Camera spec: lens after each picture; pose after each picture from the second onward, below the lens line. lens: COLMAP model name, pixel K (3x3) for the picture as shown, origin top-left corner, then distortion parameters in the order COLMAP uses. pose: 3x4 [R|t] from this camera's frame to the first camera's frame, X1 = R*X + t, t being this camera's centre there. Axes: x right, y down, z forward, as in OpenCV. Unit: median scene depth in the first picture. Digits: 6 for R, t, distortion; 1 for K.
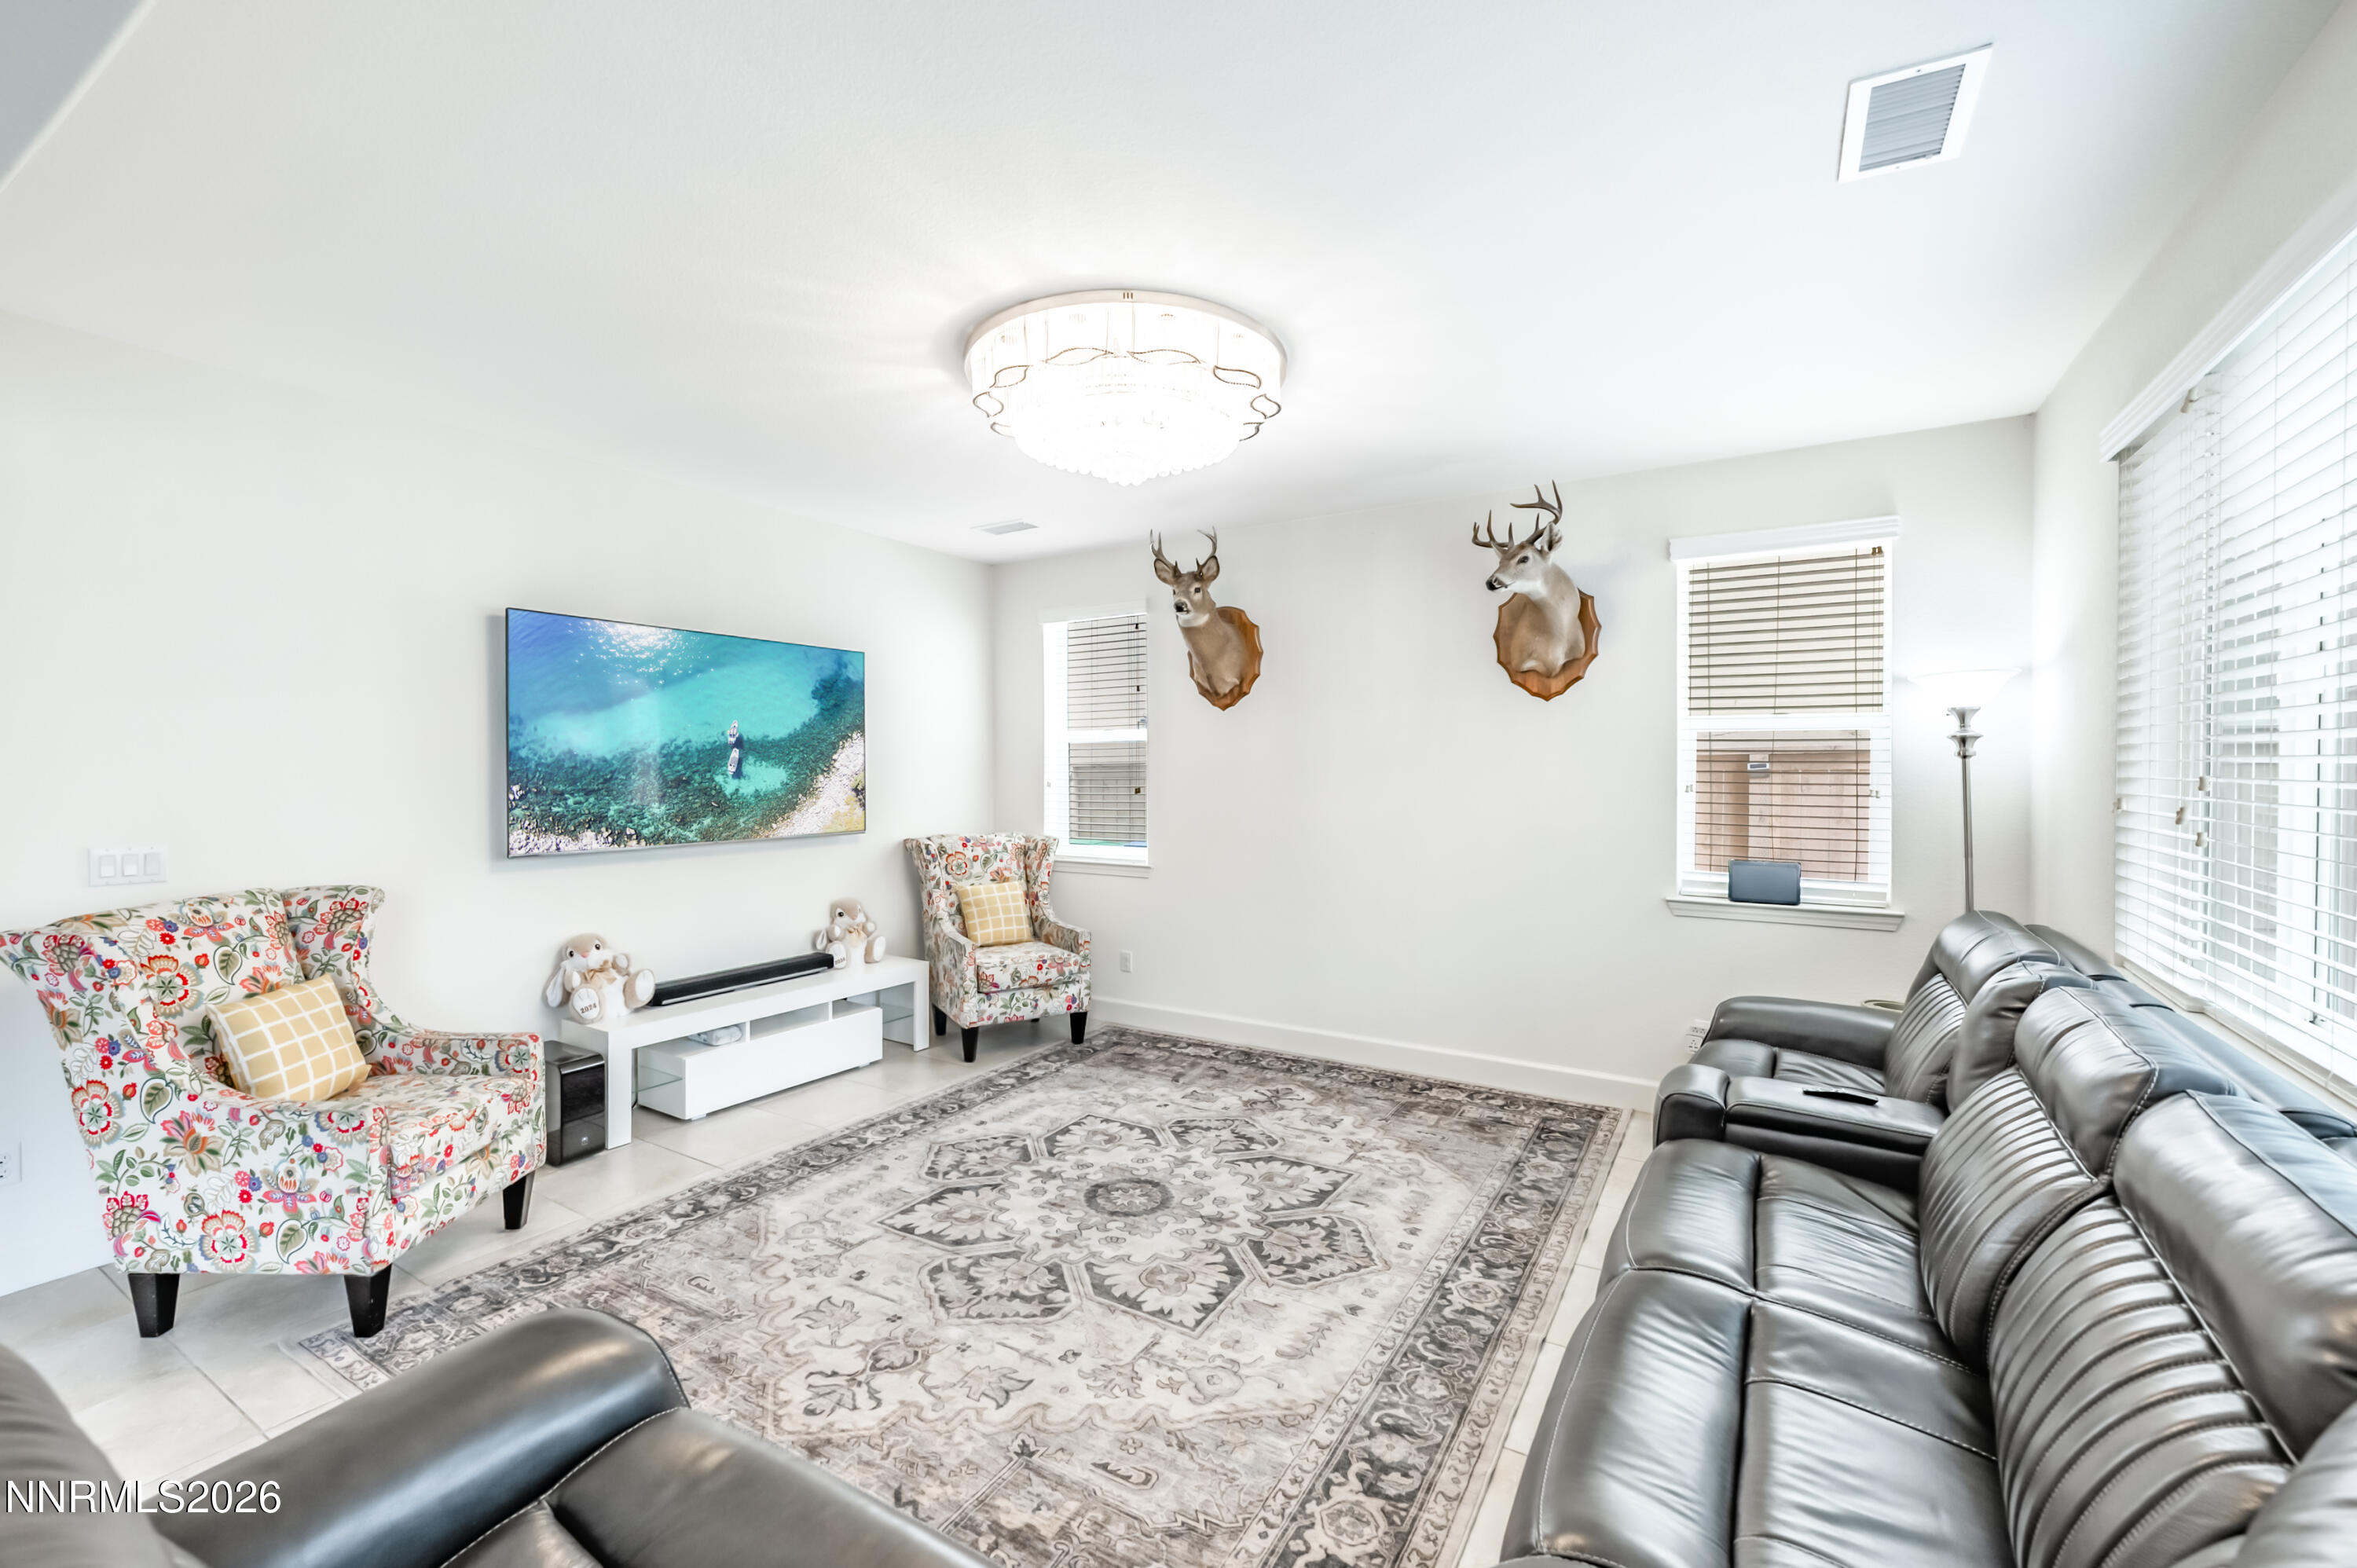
lens RADIAL K [[949.4, 0, 1169.6], [0, 949.4, 766.0], [0, 0, 1]] dist [-0.002679, -0.000042]
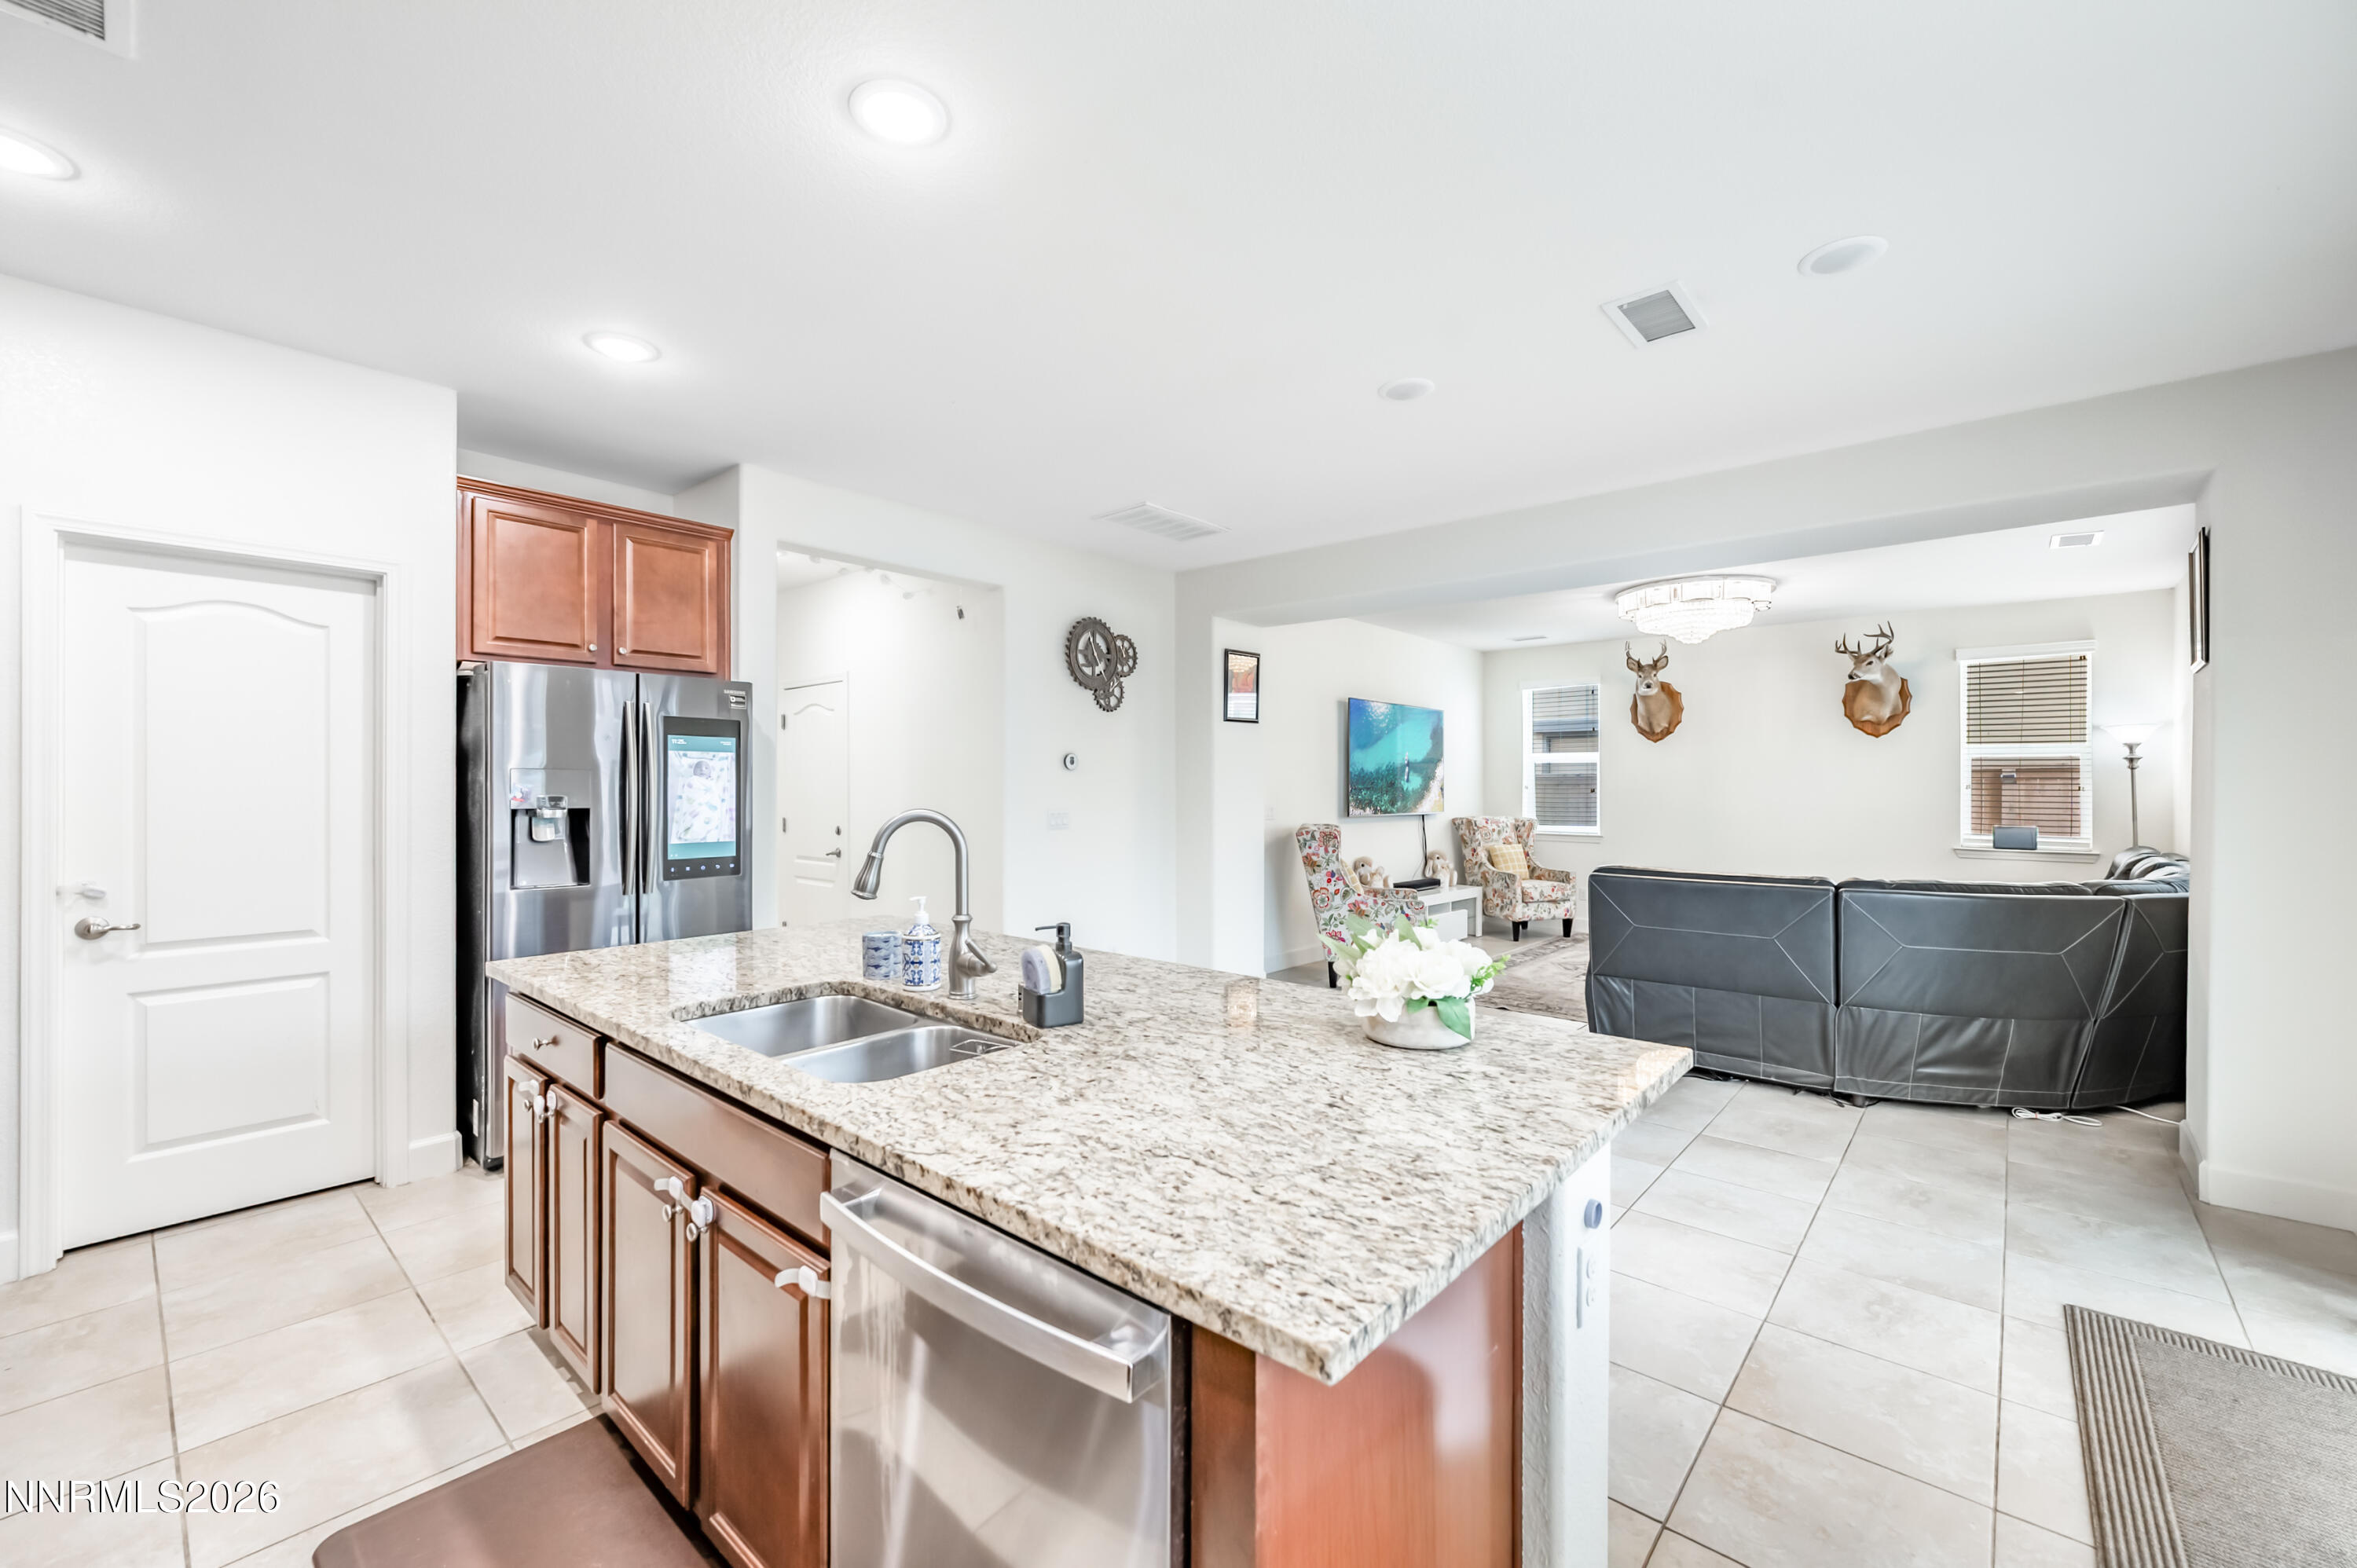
lens RADIAL K [[964.8, 0, 1169.9], [0, 964.8, 781.5], [0, 0, 1]] dist [-0.006460, 0.000128]
pose [[0.988593, 0.002284, -0.150596, -0.651457], [-0.003291, 0.999974, -0.006435, 0.029021], [0.150577, 0.006857, 0.988574, -0.993892]]
